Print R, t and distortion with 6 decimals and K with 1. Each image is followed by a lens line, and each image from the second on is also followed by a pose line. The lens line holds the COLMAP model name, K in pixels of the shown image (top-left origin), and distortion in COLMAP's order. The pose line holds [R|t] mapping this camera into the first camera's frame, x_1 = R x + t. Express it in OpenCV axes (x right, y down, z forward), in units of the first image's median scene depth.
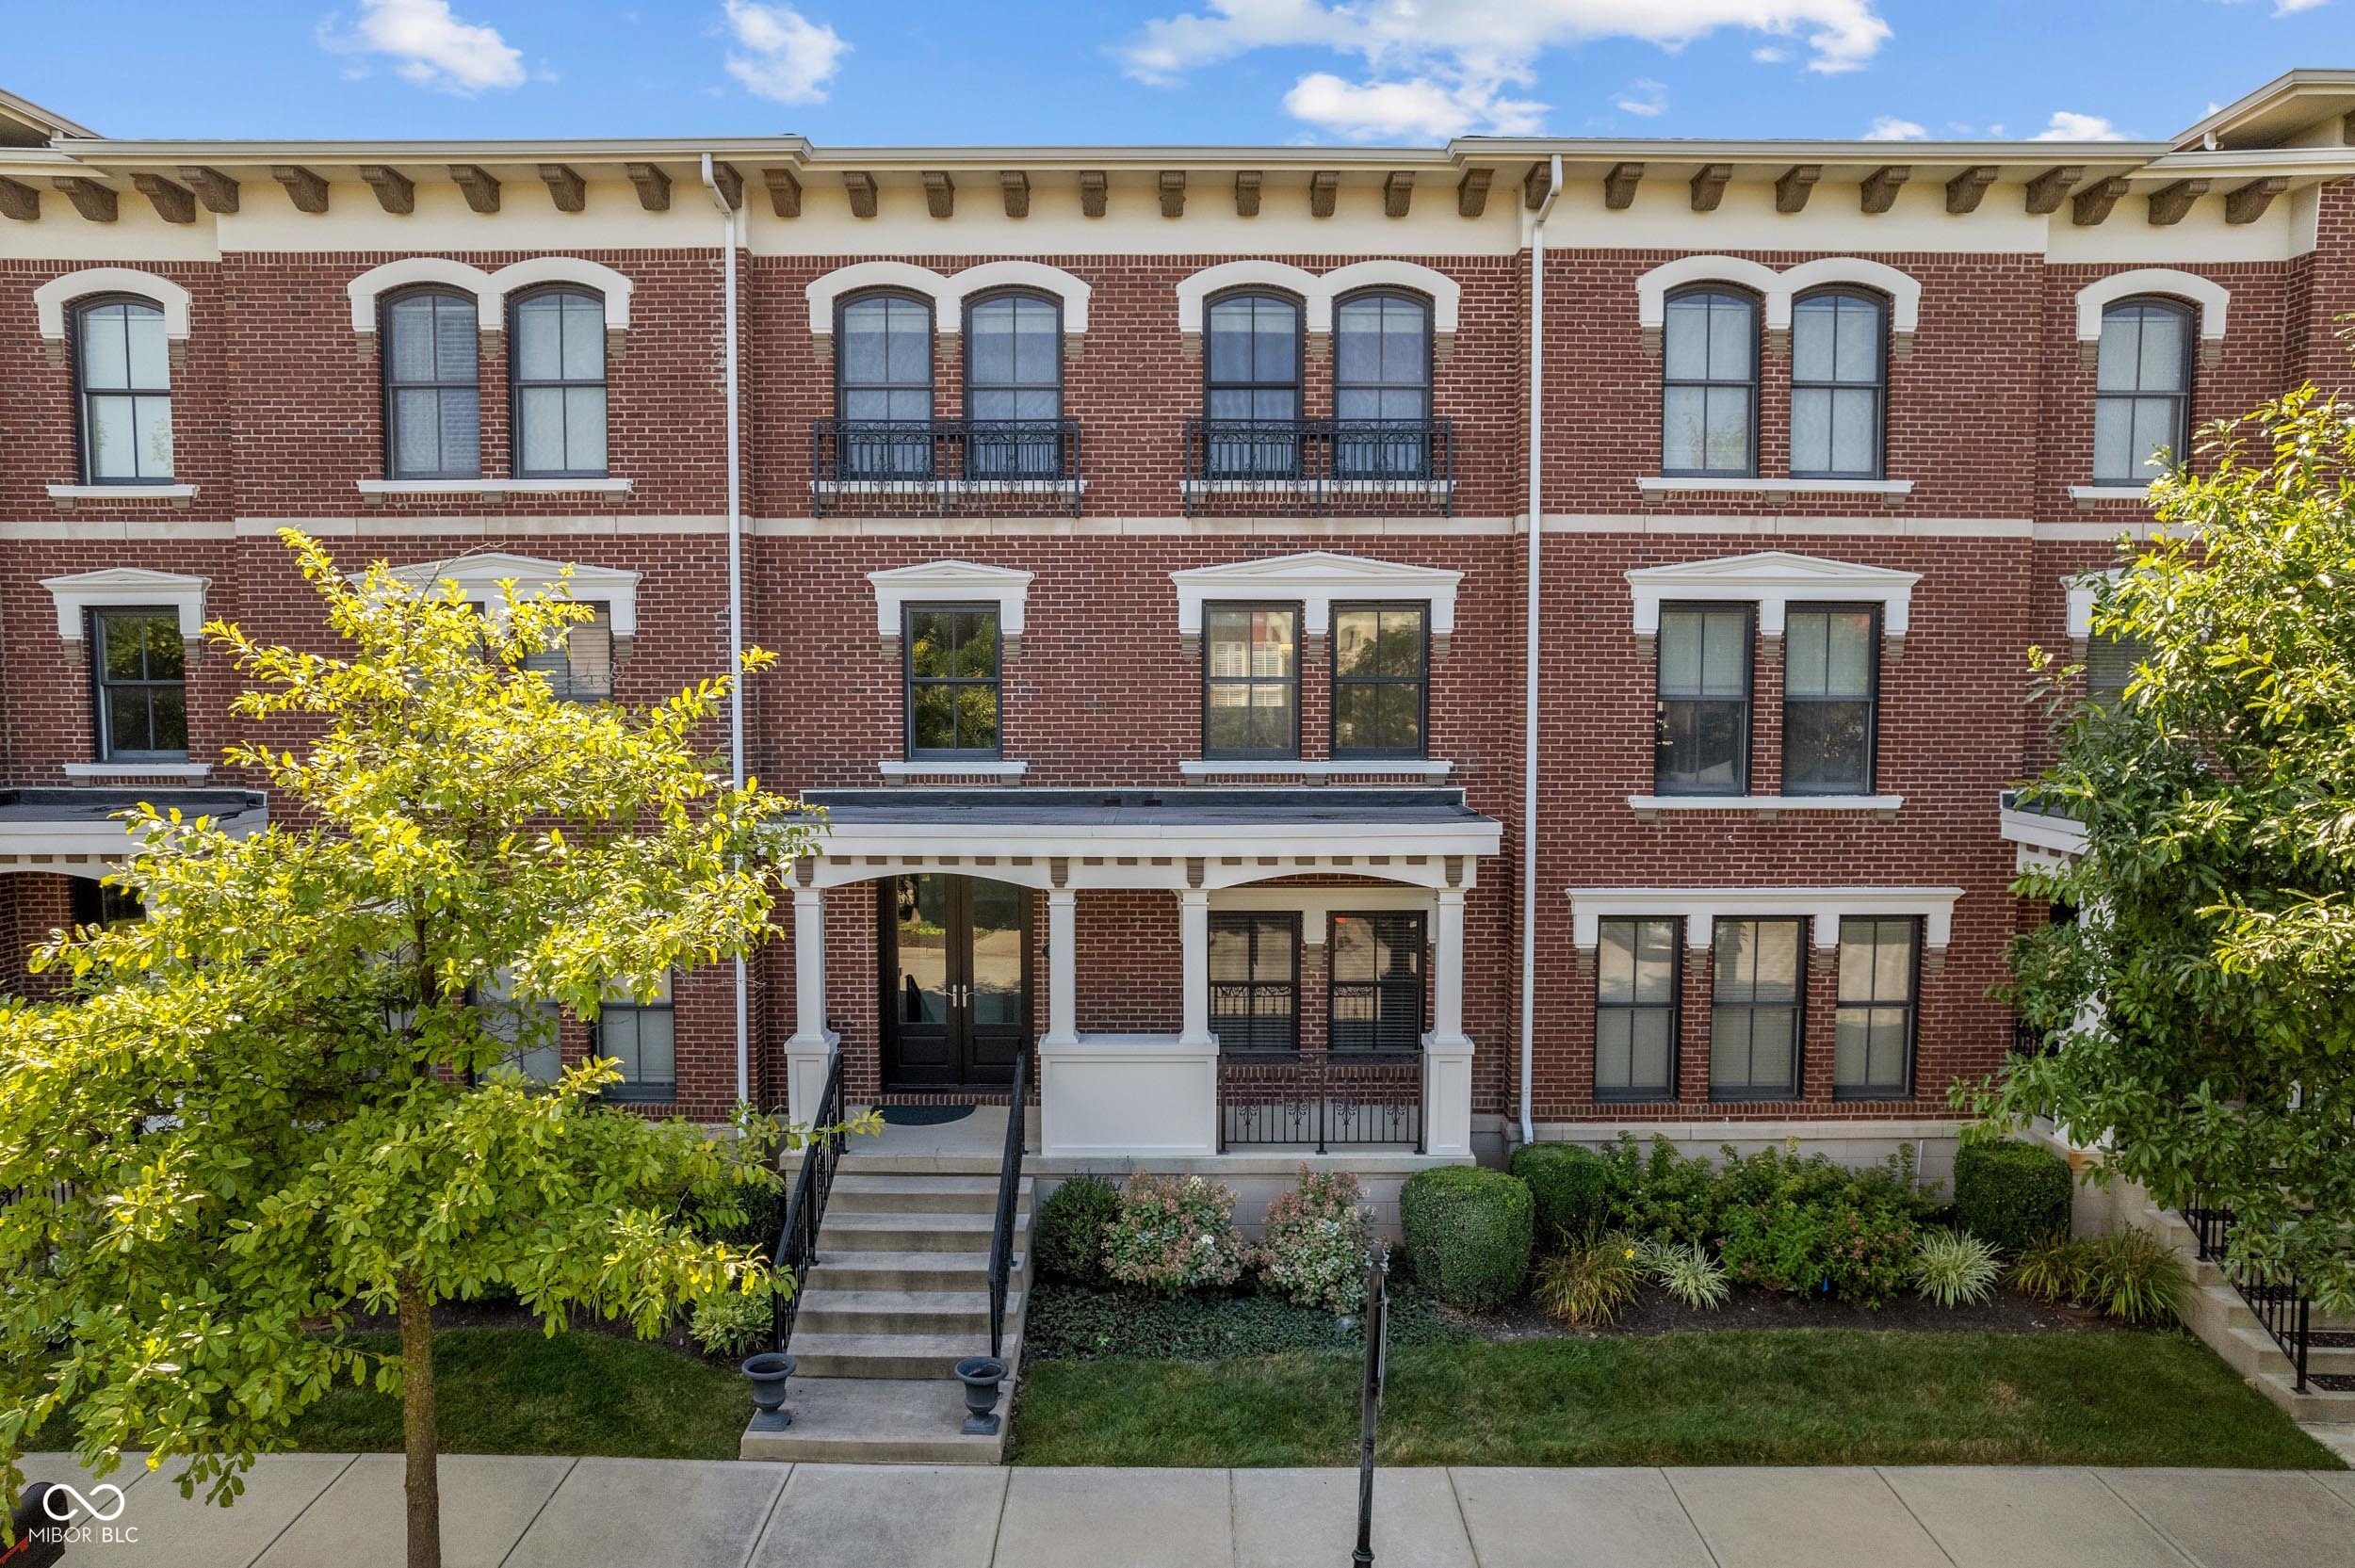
lens RADIAL K [[1507.8, 0, 1177.5], [0, 1507.8, 784.0], [0, 0, 1]] dist [-0.063741, 0.059480]
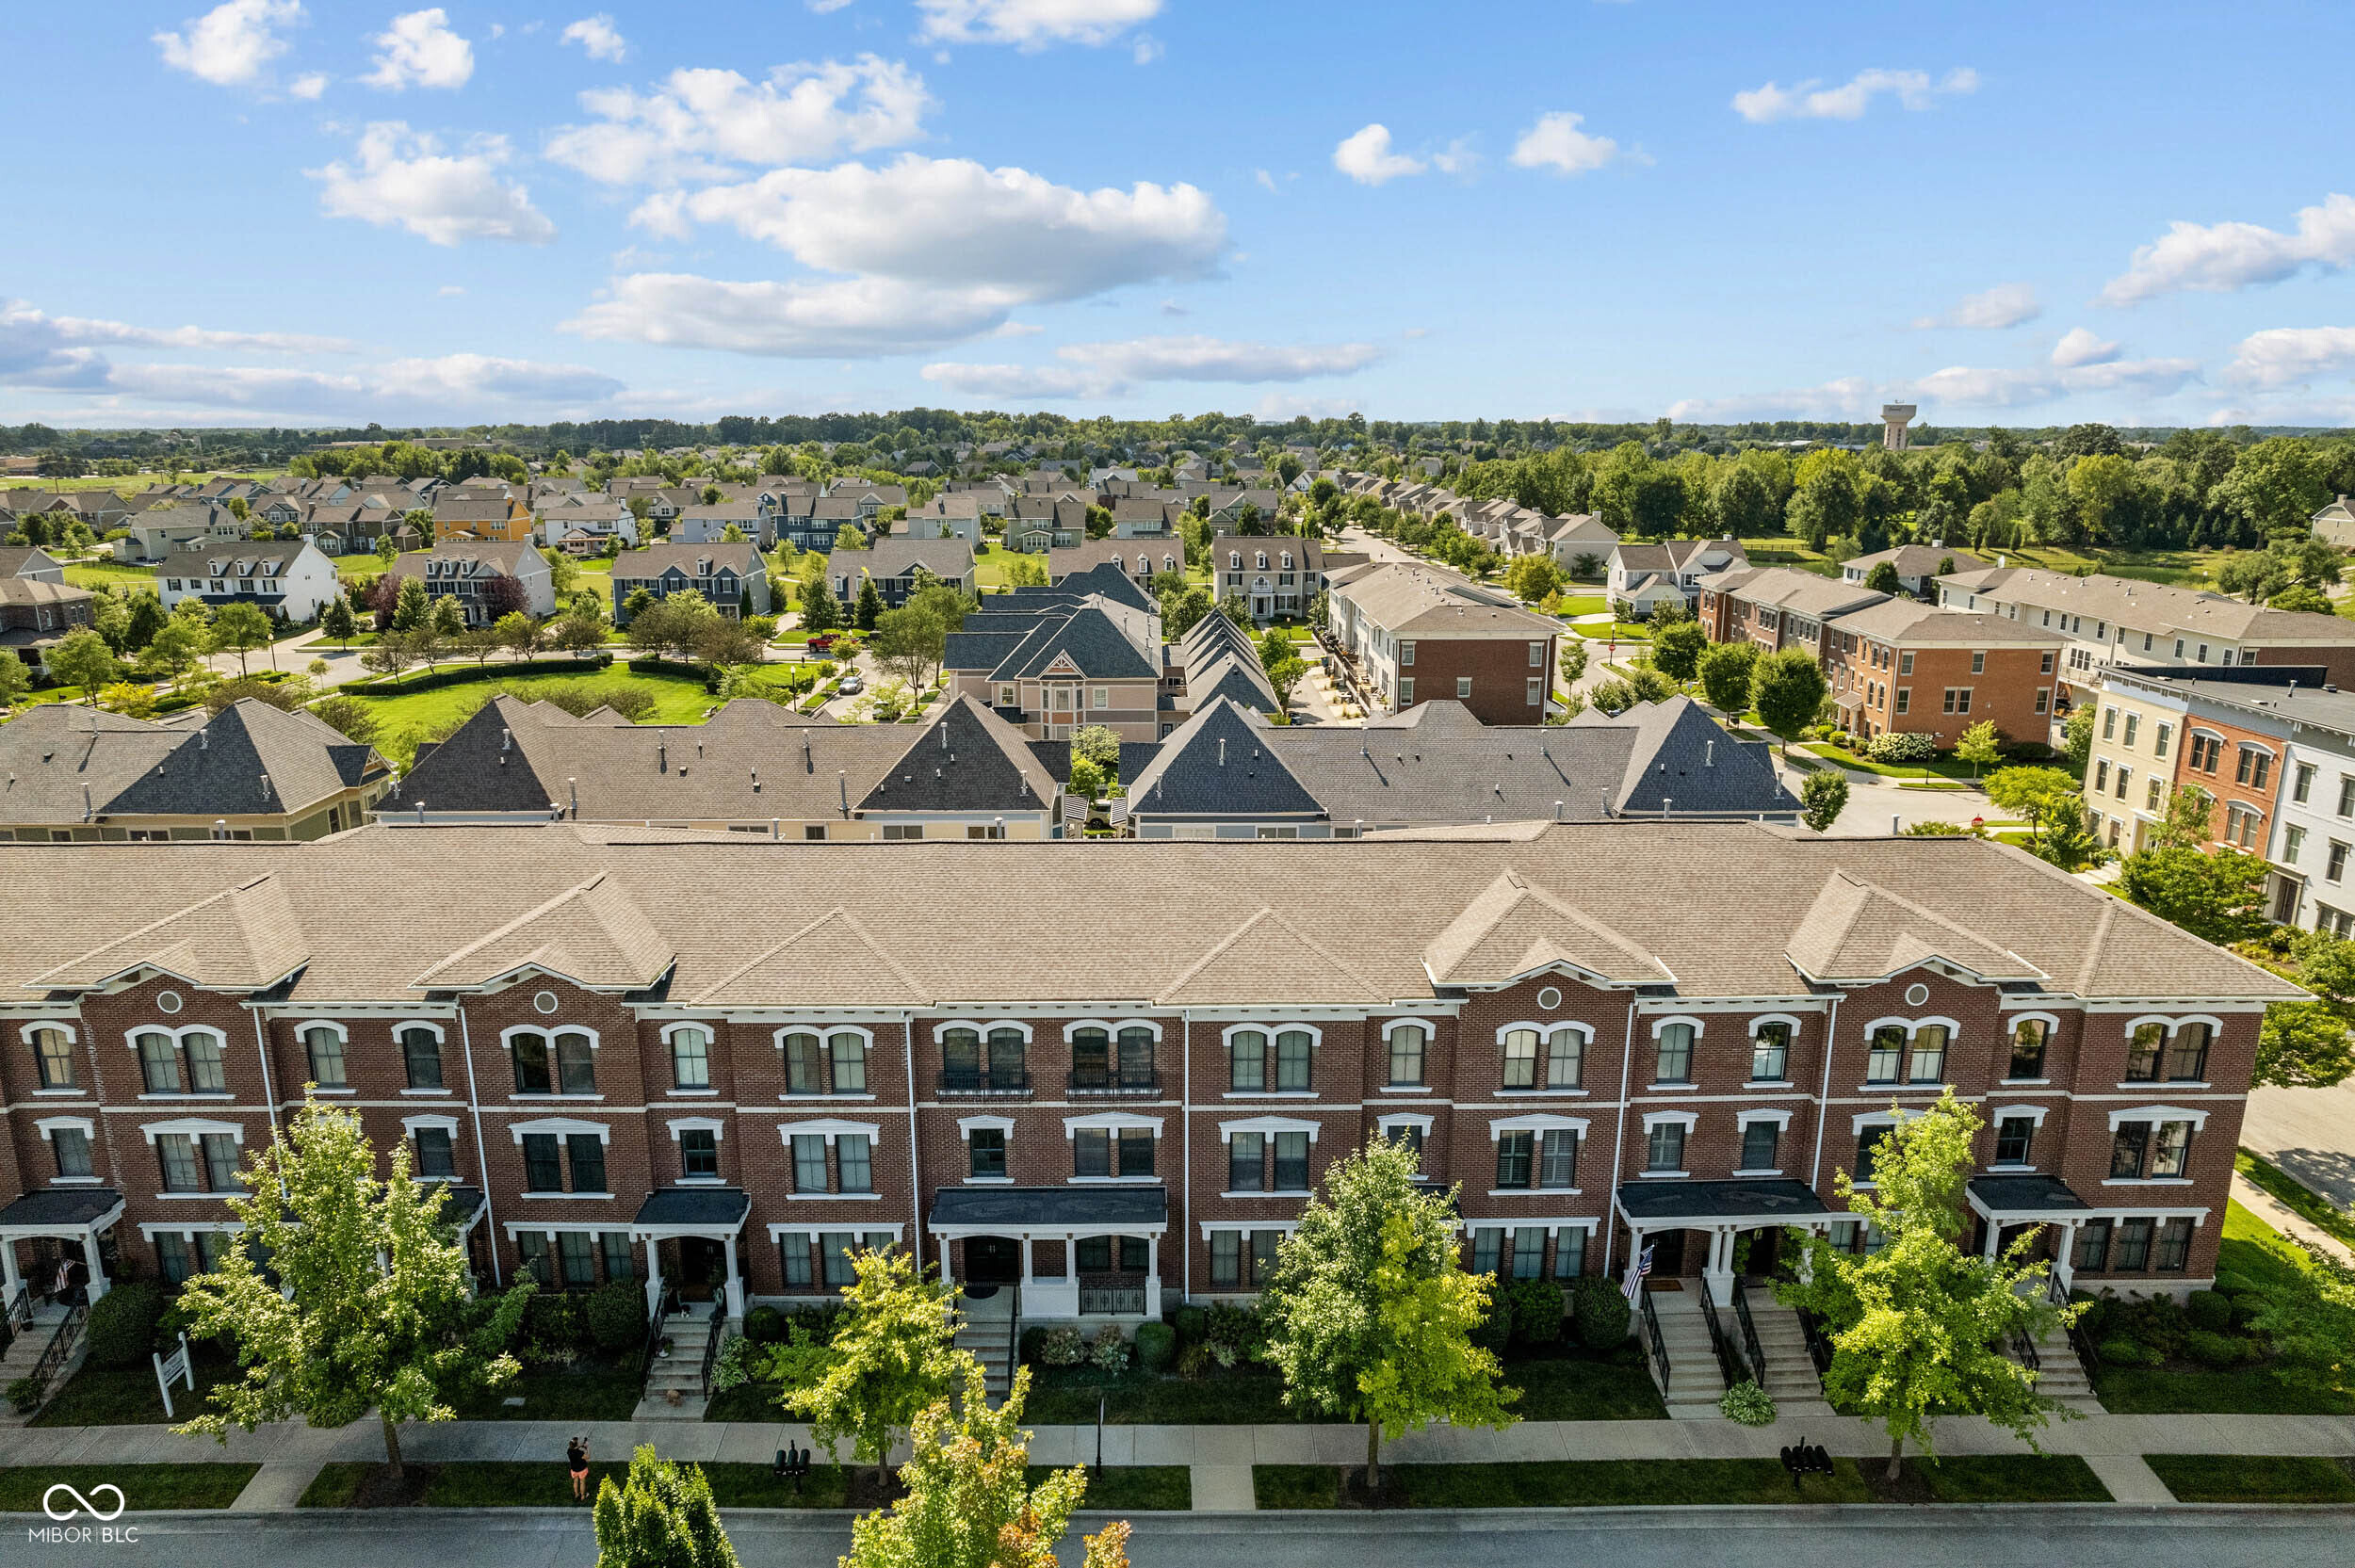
lens RADIAL K [[1507.8, 0, 1177.5], [0, 1507.8, 784.0], [0, 0, 1]] dist [-0.063741, 0.059480]
pose [[0.999904, -0.005038, 0.012874, 0.184803], [0.002808, 0.985842, 0.167652, -1.280196], [-0.013536, -0.167600, 0.985762, -1.764361]]
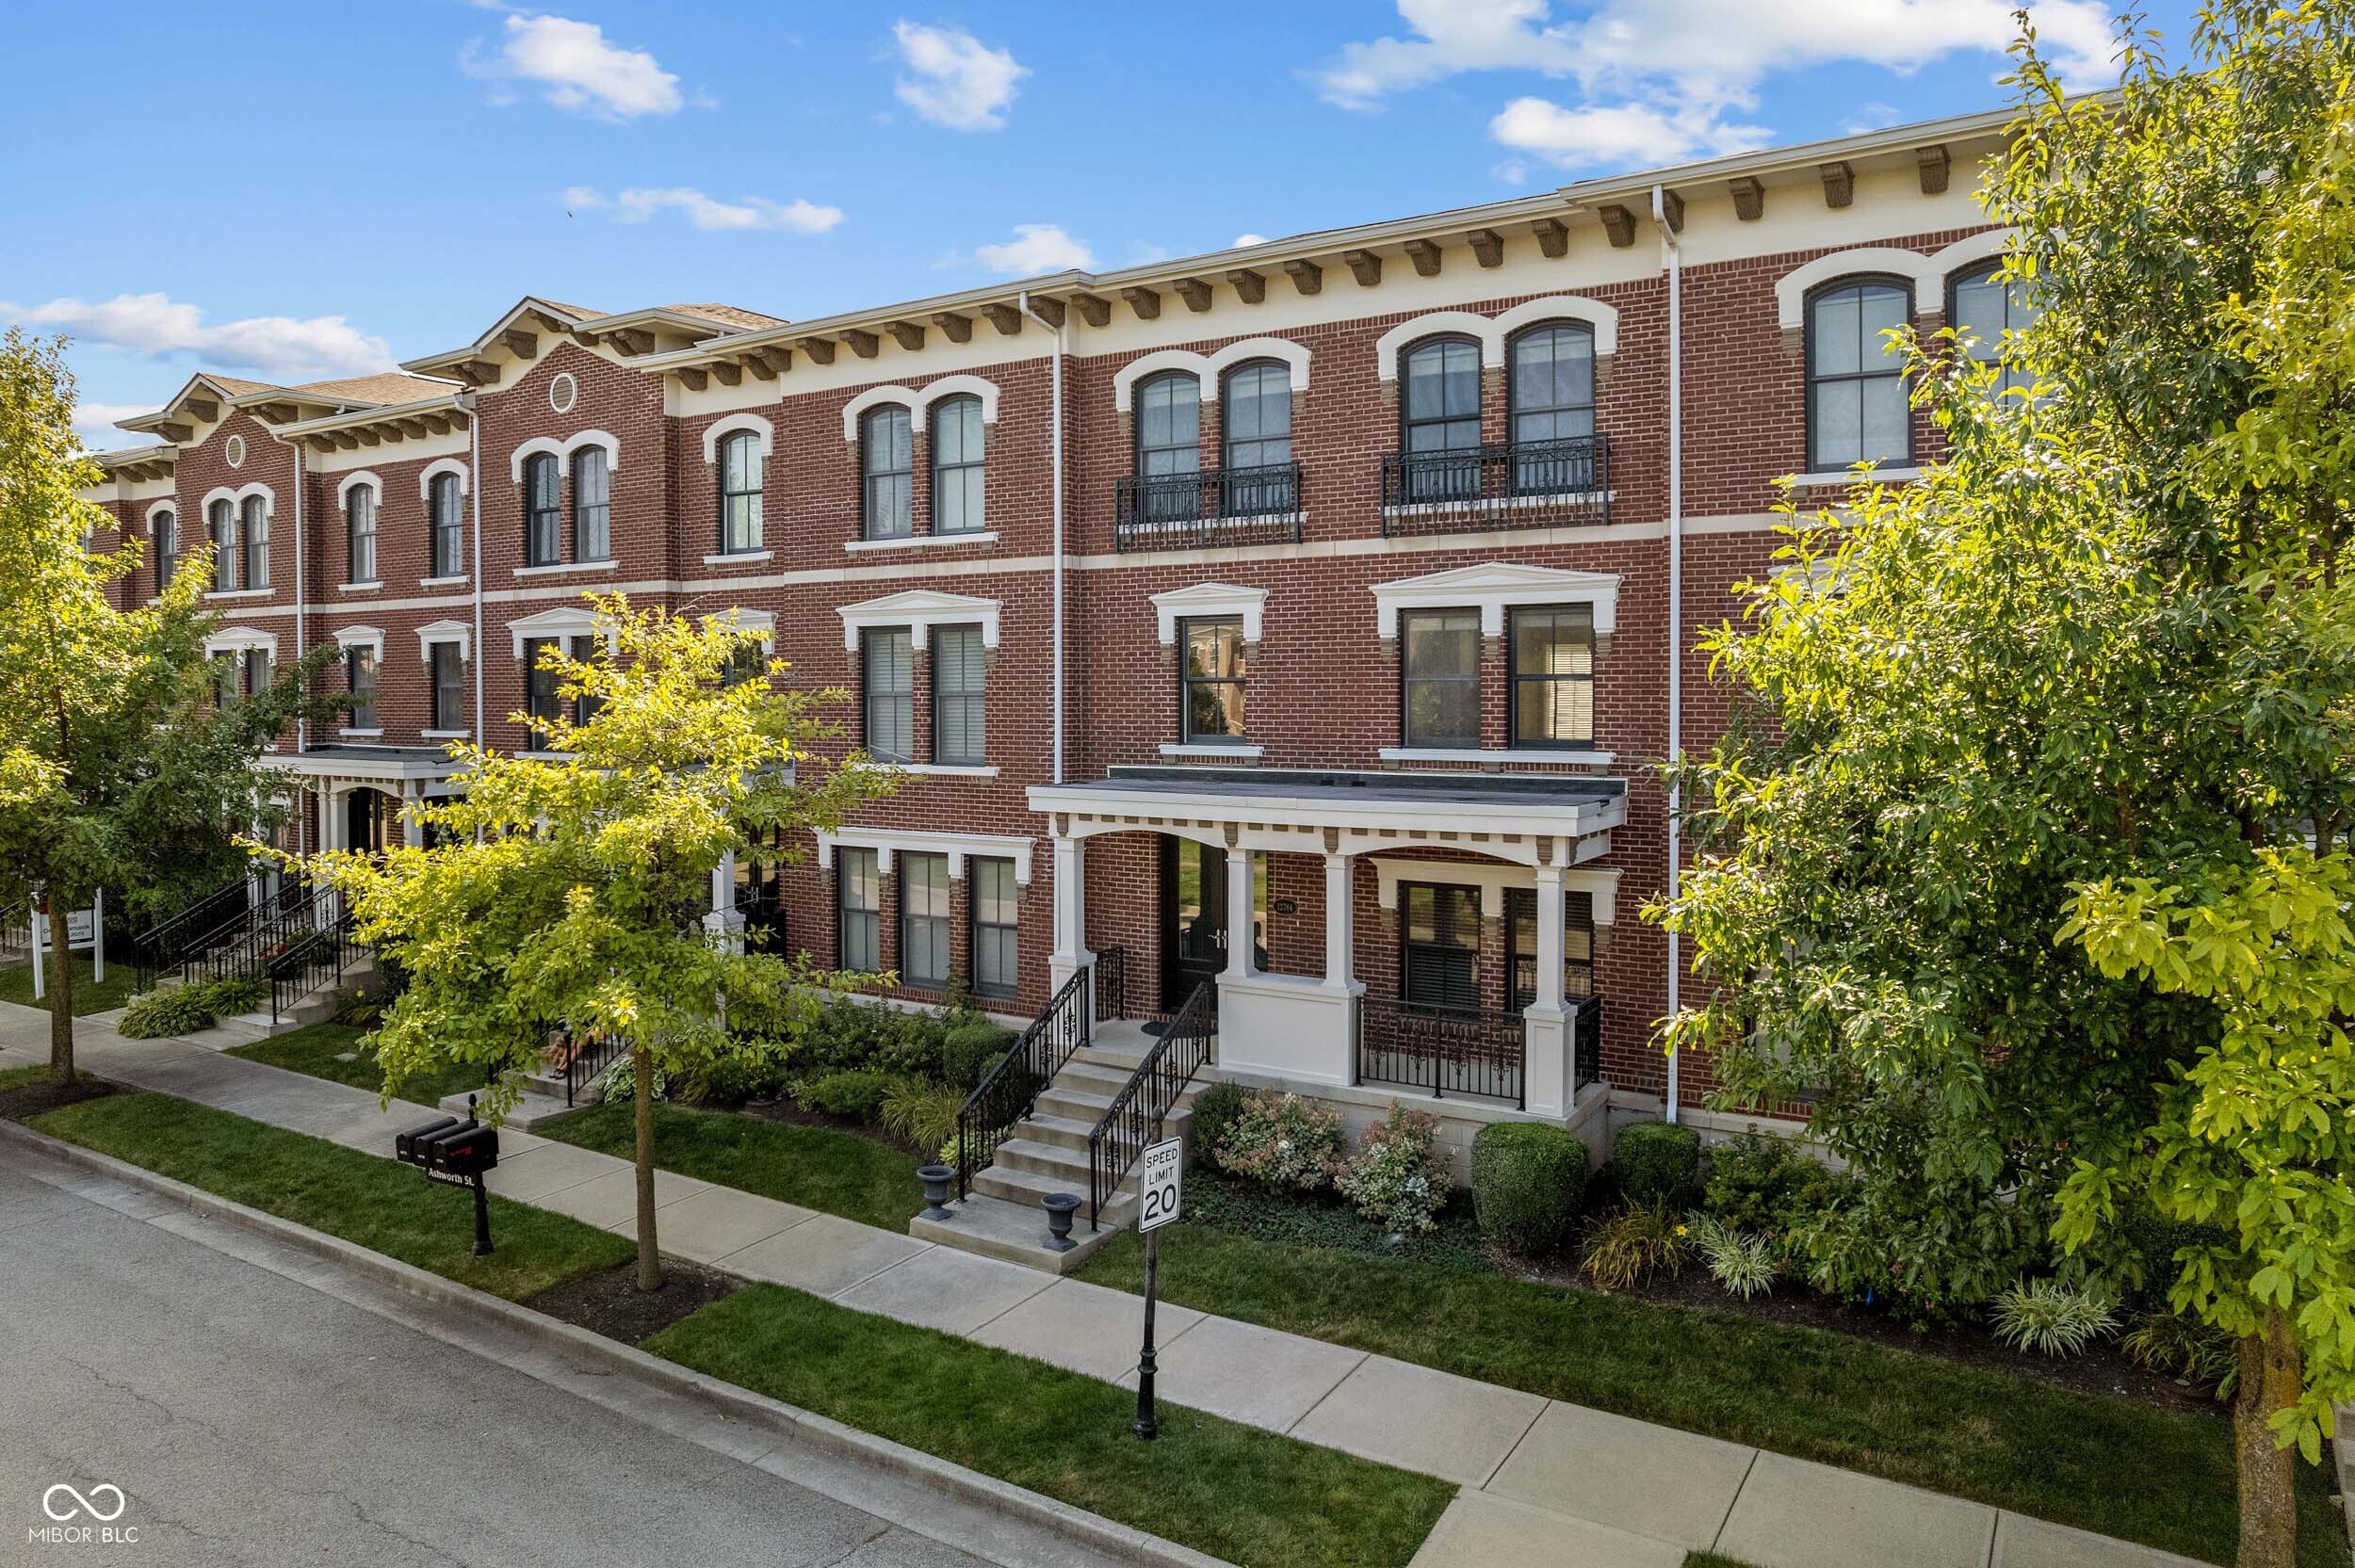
lens RADIAL K [[1515.1, 0, 1179.4], [0, 1515.1, 709.8], [0, 0, 1]] dist [-0.063042, 0.056197]
pose [[0.851953, 0.004293, -0.523600, 0.492661], [-0.032893, 0.998430, -0.045333, 0.013518], [0.522583, 0.055844, 0.850757, -0.070563]]
